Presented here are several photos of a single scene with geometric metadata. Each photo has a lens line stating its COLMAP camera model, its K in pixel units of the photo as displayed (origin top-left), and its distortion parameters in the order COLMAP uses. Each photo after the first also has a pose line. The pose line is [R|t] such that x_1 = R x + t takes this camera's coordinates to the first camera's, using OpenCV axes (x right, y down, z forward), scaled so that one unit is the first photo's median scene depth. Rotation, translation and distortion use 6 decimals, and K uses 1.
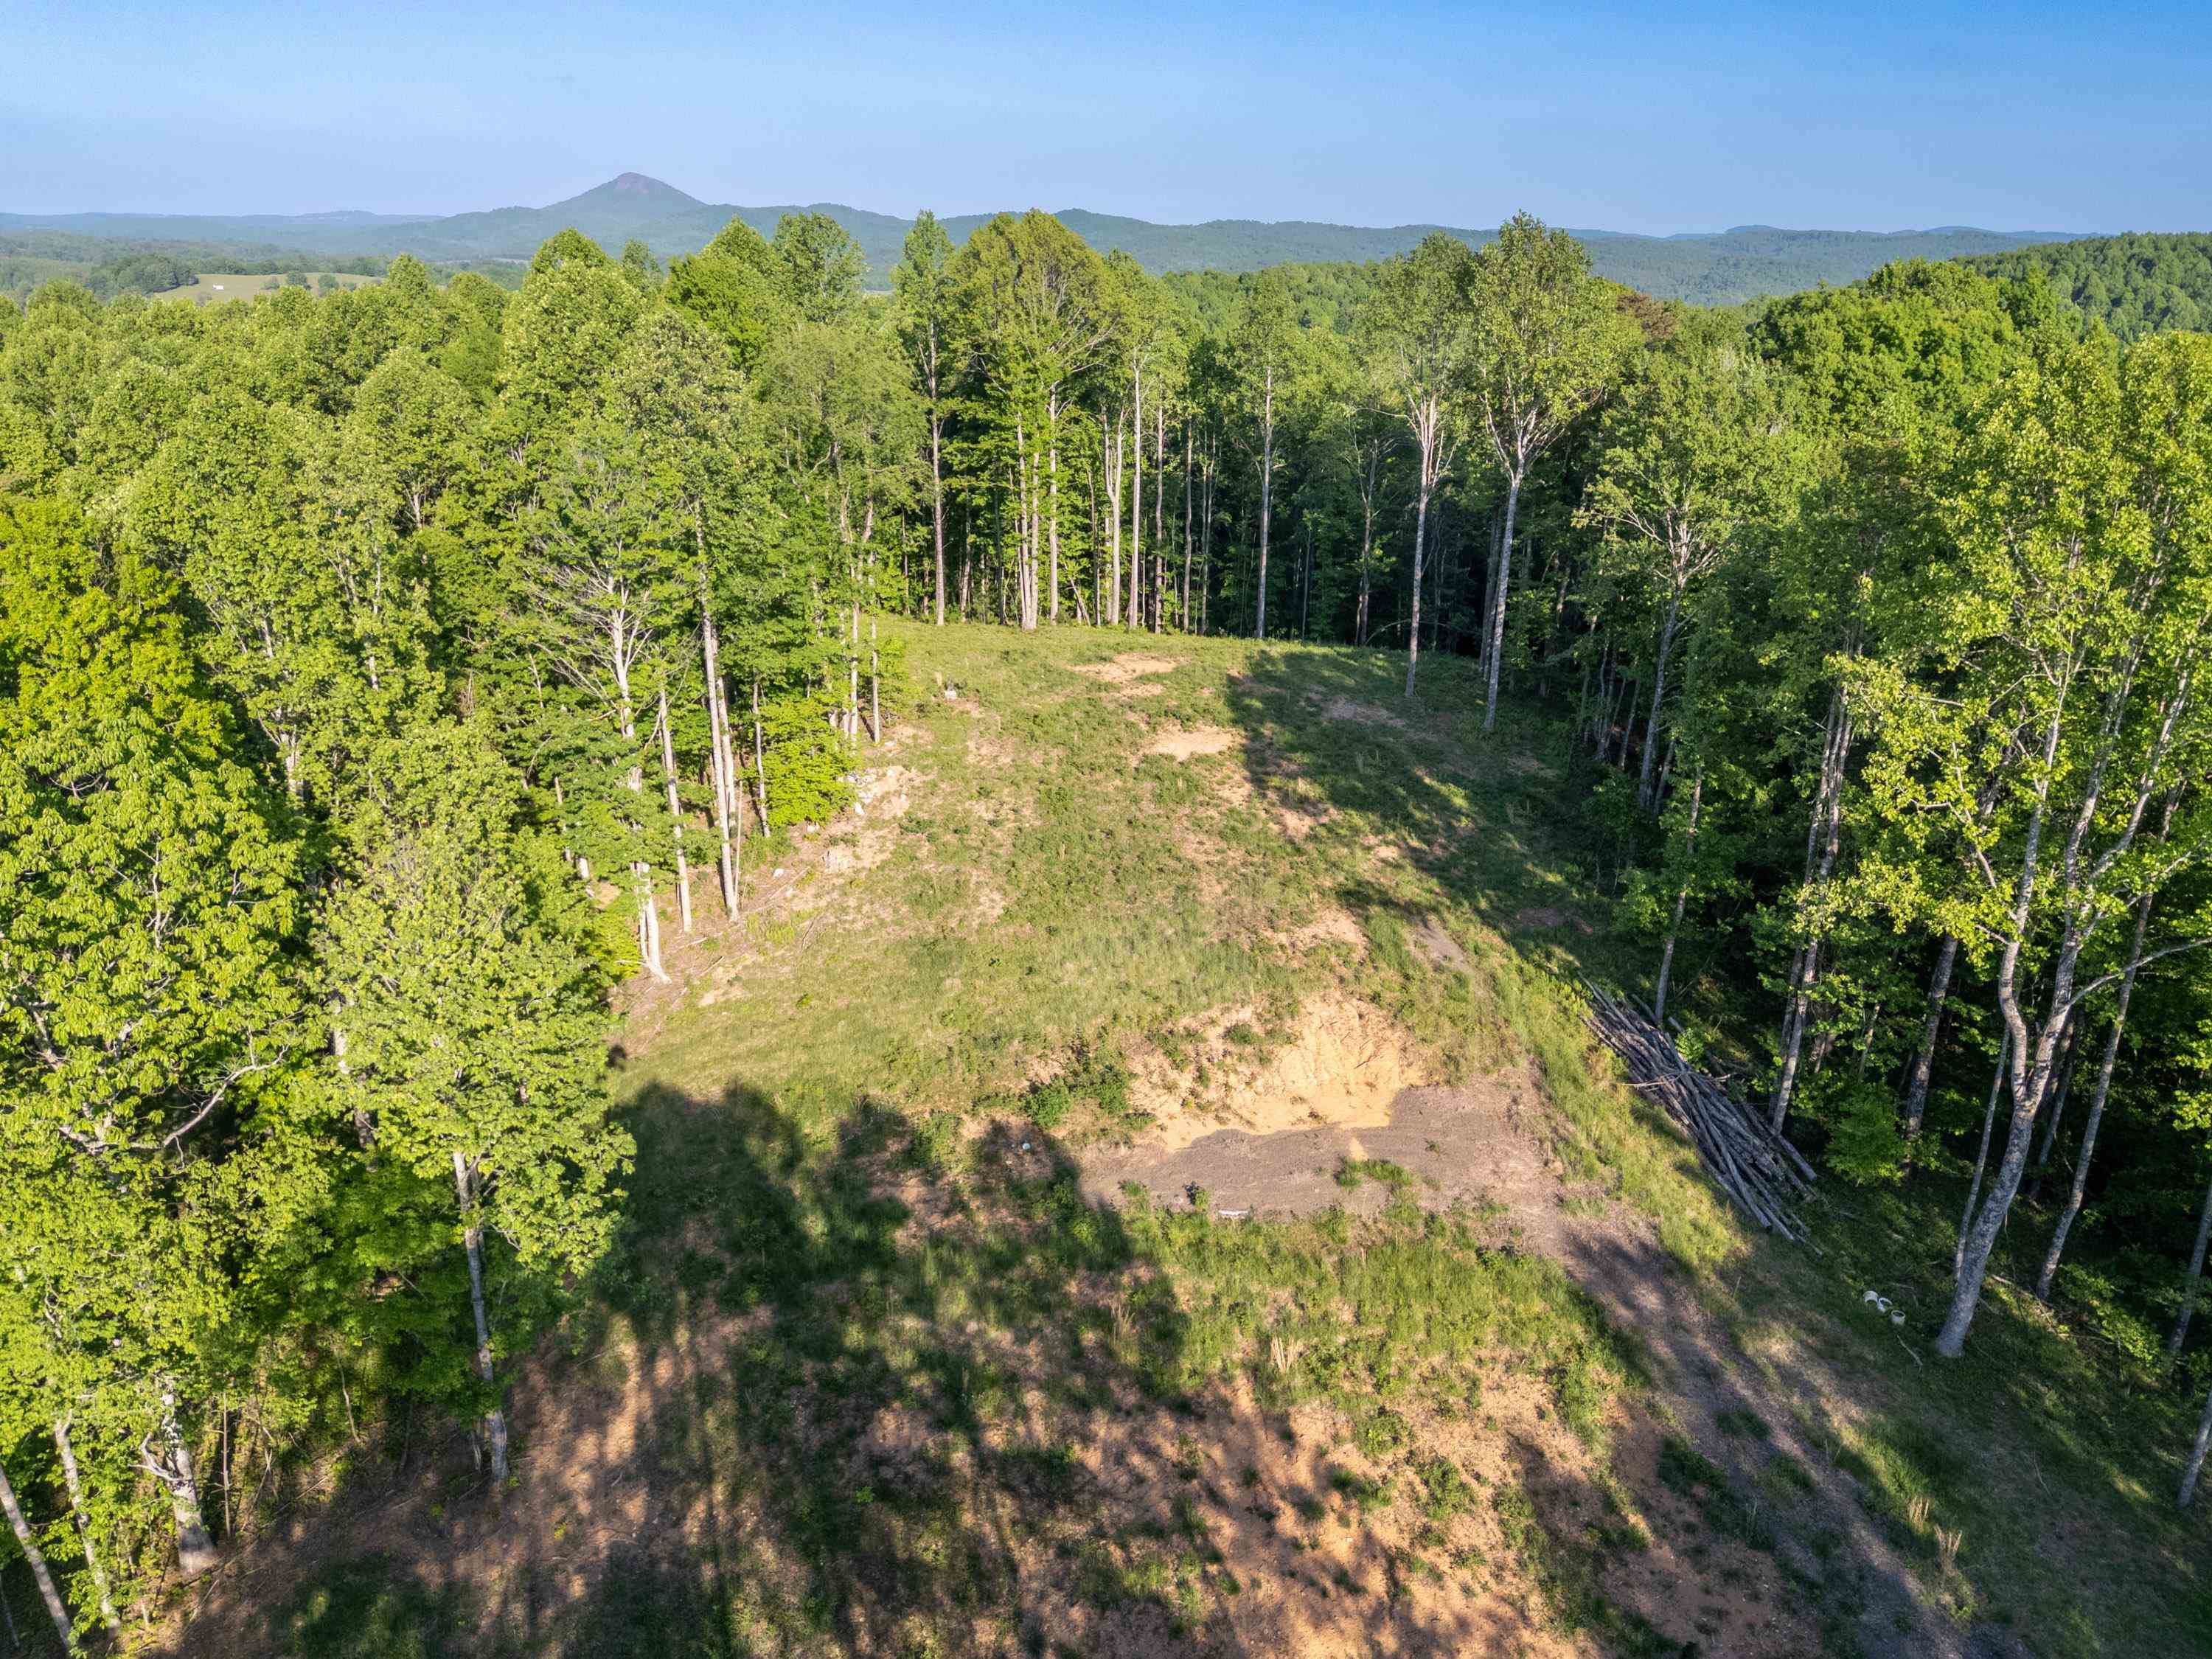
lens RADIAL K [[1623.7, 0, 1106.0], [0, 1623.7, 829.5], [0, 0, 1]] dist [0.093659, -0.094027]
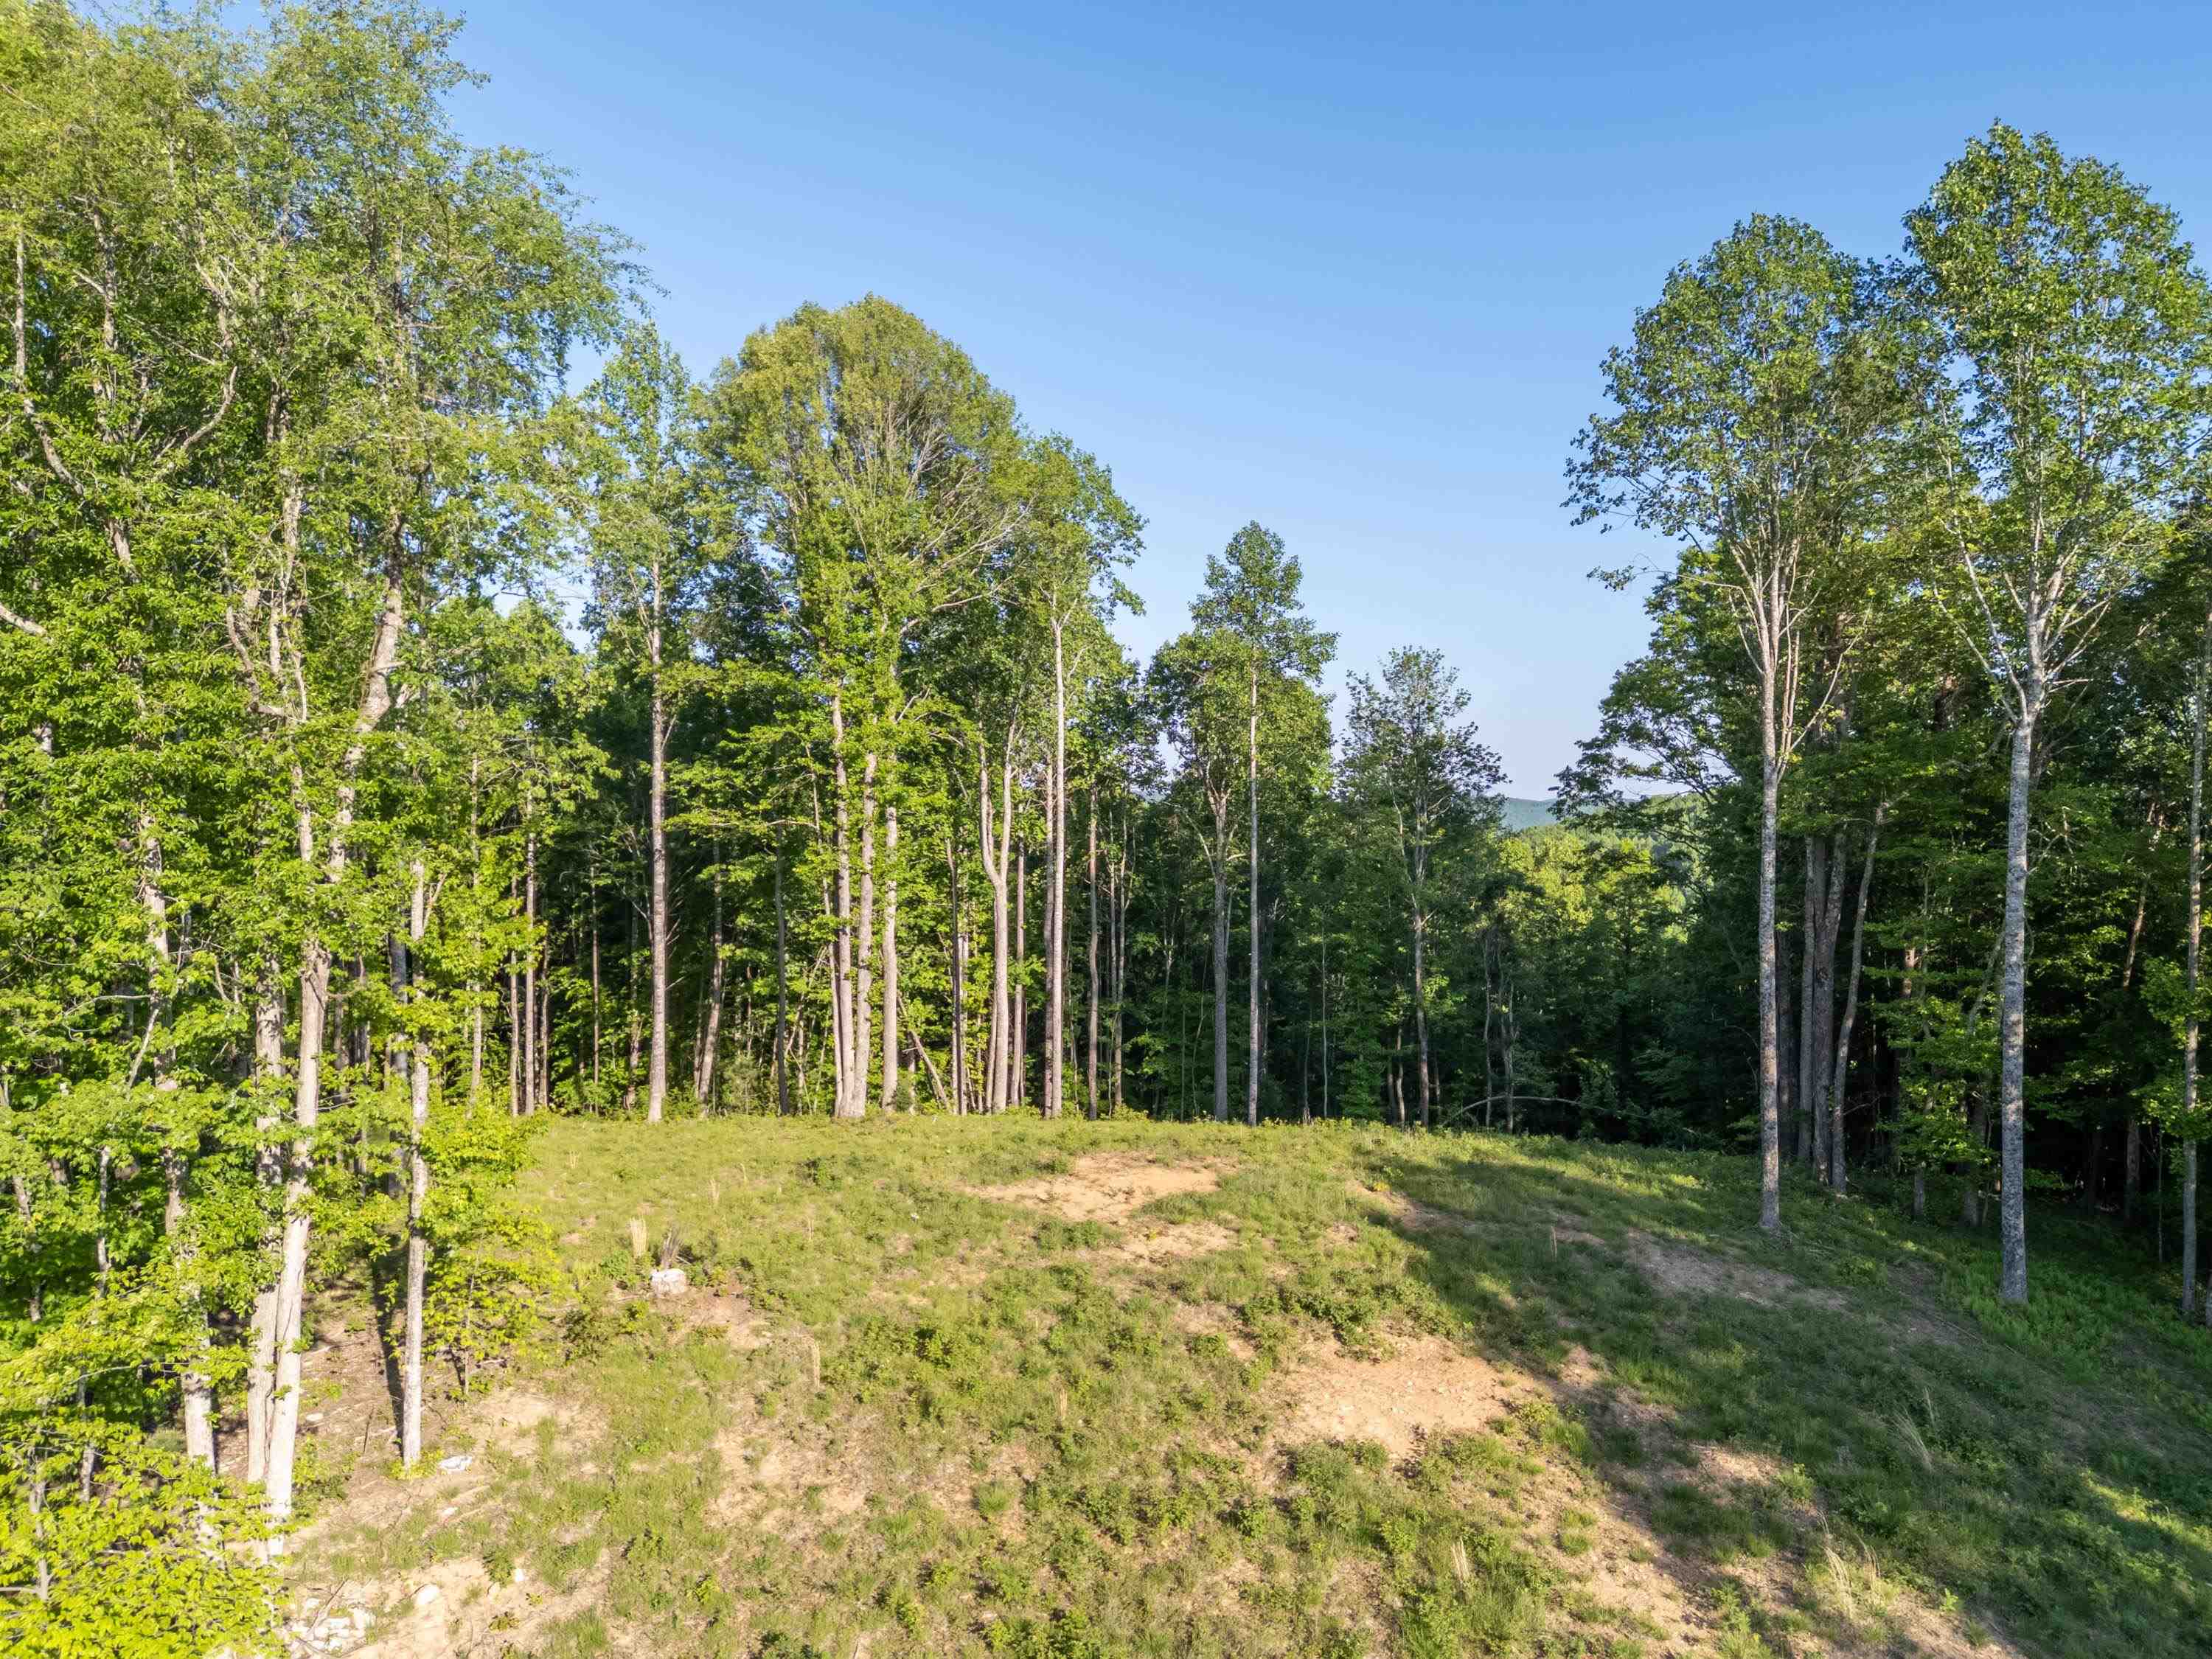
lens RADIAL K [[1614.5, 0, 1124.9], [0, 1614.5, 811.8], [0, 0, 1]] dist [0.078321, -0.096405]
pose [[0.985169, -0.003215, 0.171554, -0.051684], [0.060743, 0.941611, -0.331178, -0.049338], [-0.160472, 0.336687, 0.927842, 0.550836]]
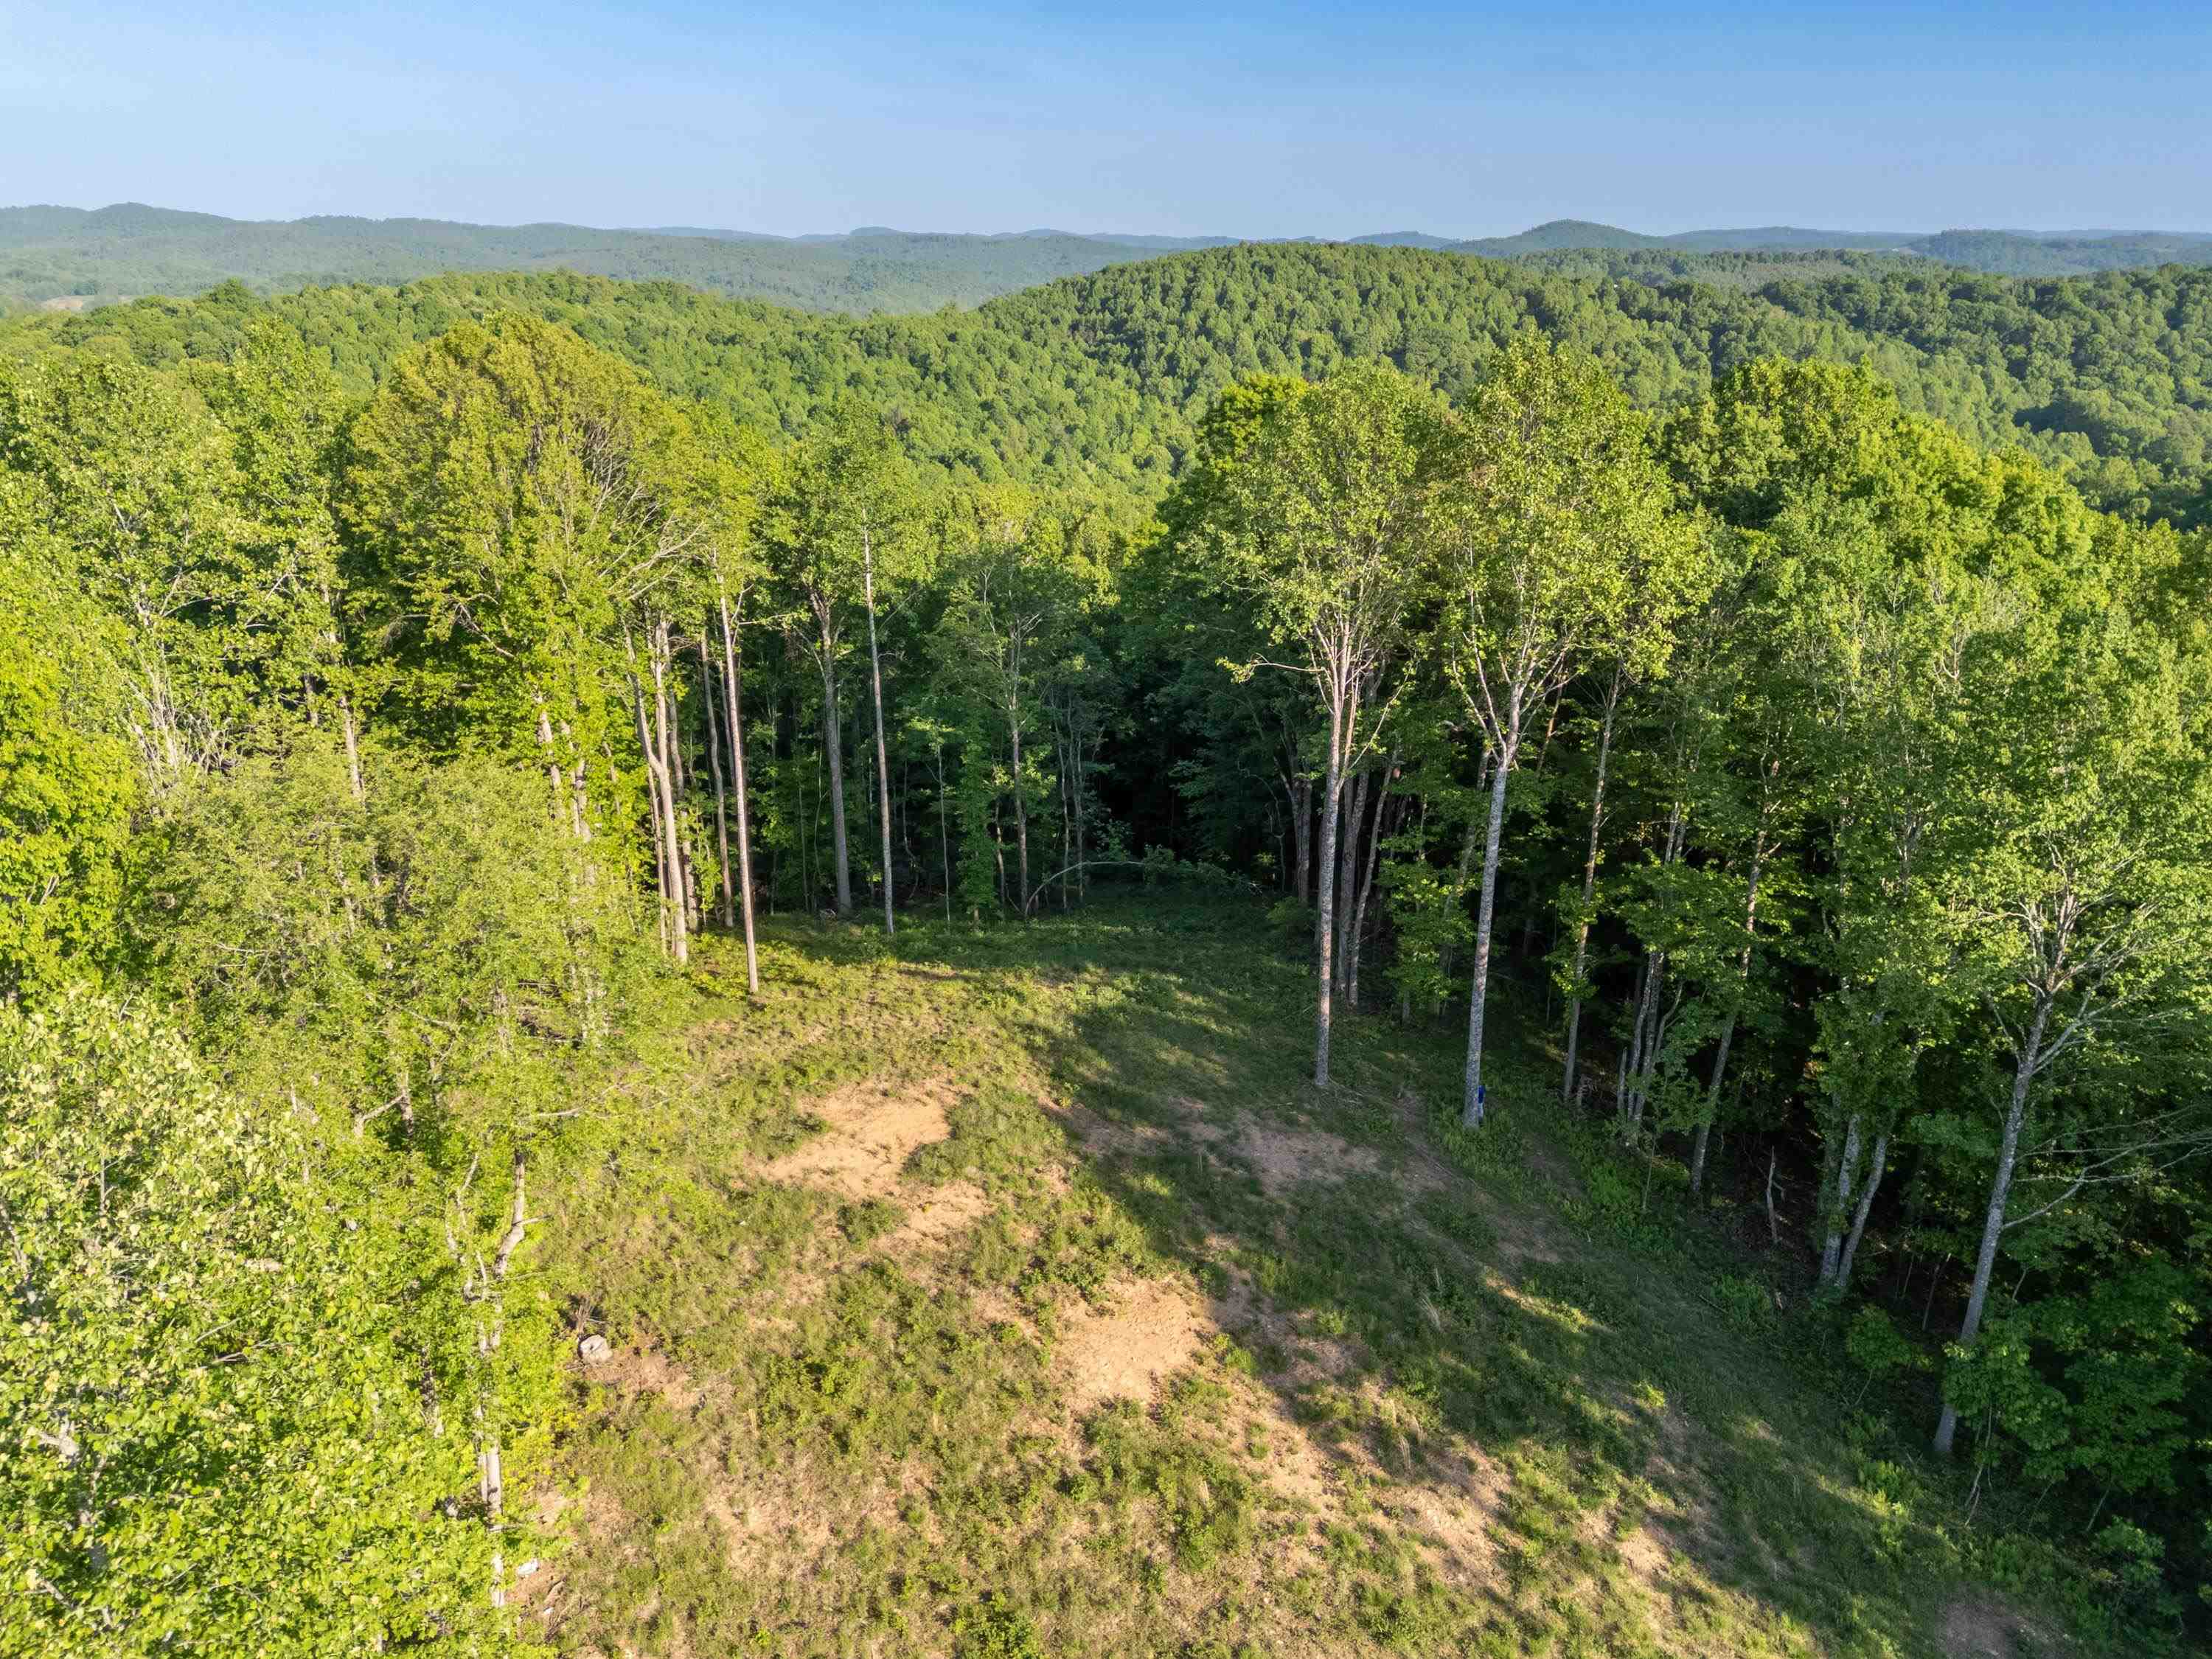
lens RADIAL K [[1614.5, 0, 1124.9], [0, 1614.5, 811.8], [0, 0, 1]] dist [0.078321, -0.096405]
pose [[0.877208, -0.161542, 0.452117, -0.133528], [0.165187, 0.985752, 0.031711, -0.202225], [-0.450798, 0.046867, 0.891395, 0.445681]]
